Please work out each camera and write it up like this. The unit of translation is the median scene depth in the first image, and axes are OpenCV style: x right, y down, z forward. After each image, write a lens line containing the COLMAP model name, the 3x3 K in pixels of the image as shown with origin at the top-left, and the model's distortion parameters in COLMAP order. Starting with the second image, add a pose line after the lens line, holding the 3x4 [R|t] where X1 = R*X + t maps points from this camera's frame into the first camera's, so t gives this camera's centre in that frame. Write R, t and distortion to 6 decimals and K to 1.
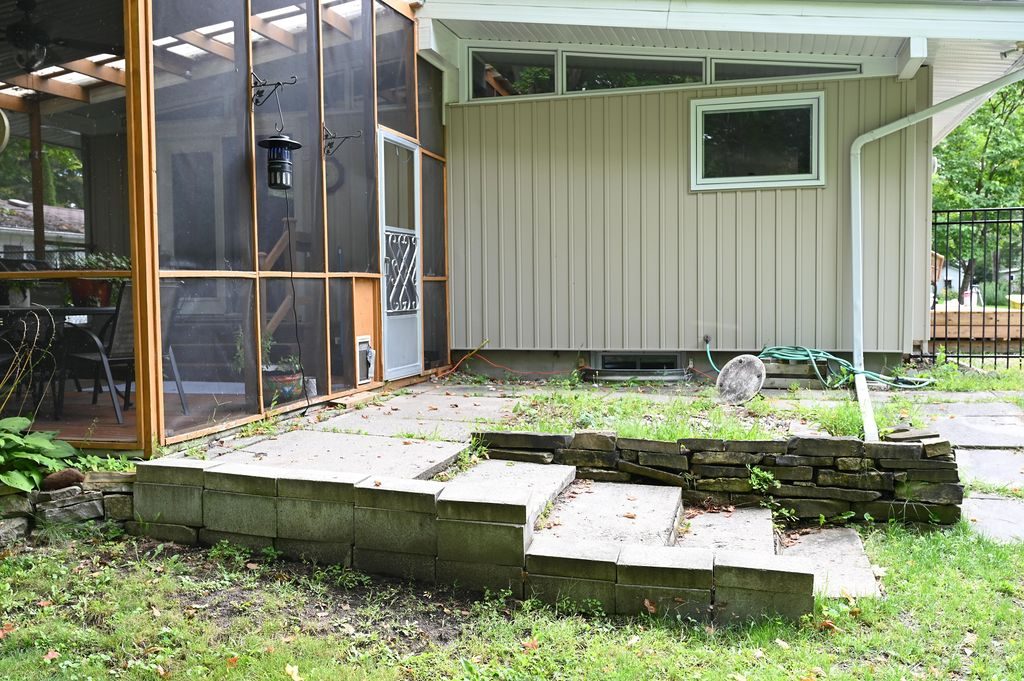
lens RADIAL K [[943.5, 0, 512.0], [0, 943.5, 340.5], [0, 0, 1]] dist [-0.003022, 0.001620]
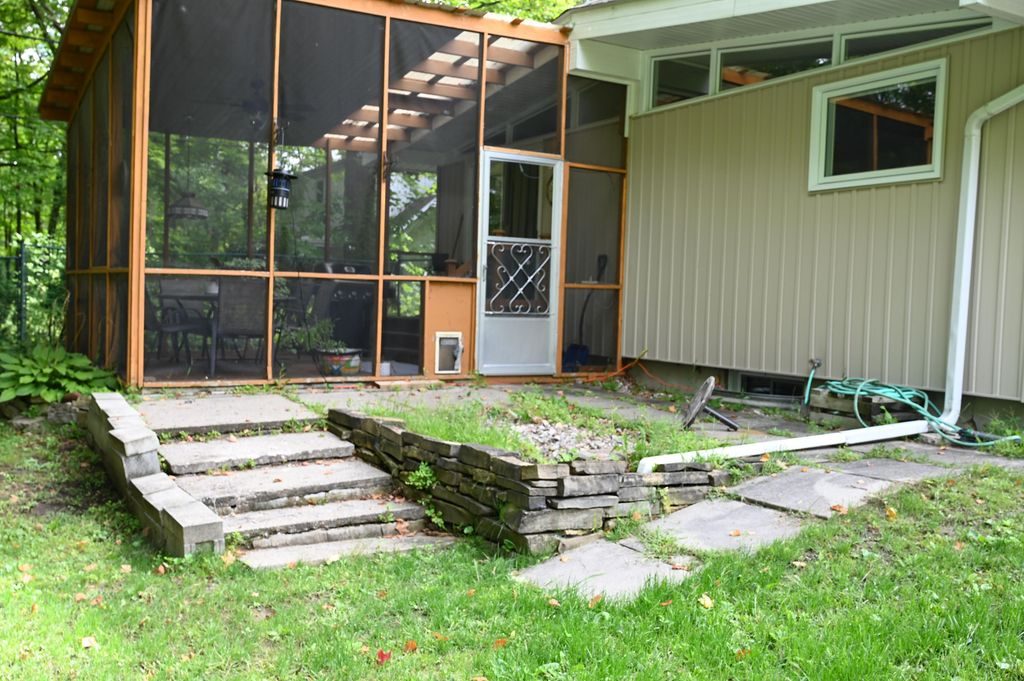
lens RADIAL K [[980.7, 0, 512.3], [0, 980.7, 352.0], [0, 0, 1]] dist [-0.011164, -0.004348]
pose [[0.715349, 0.070907, -0.695160, 0.646497], [-0.074645, 0.996900, 0.024872, -0.014523], [0.694769, 0.034098, 0.718424, 0.175450]]
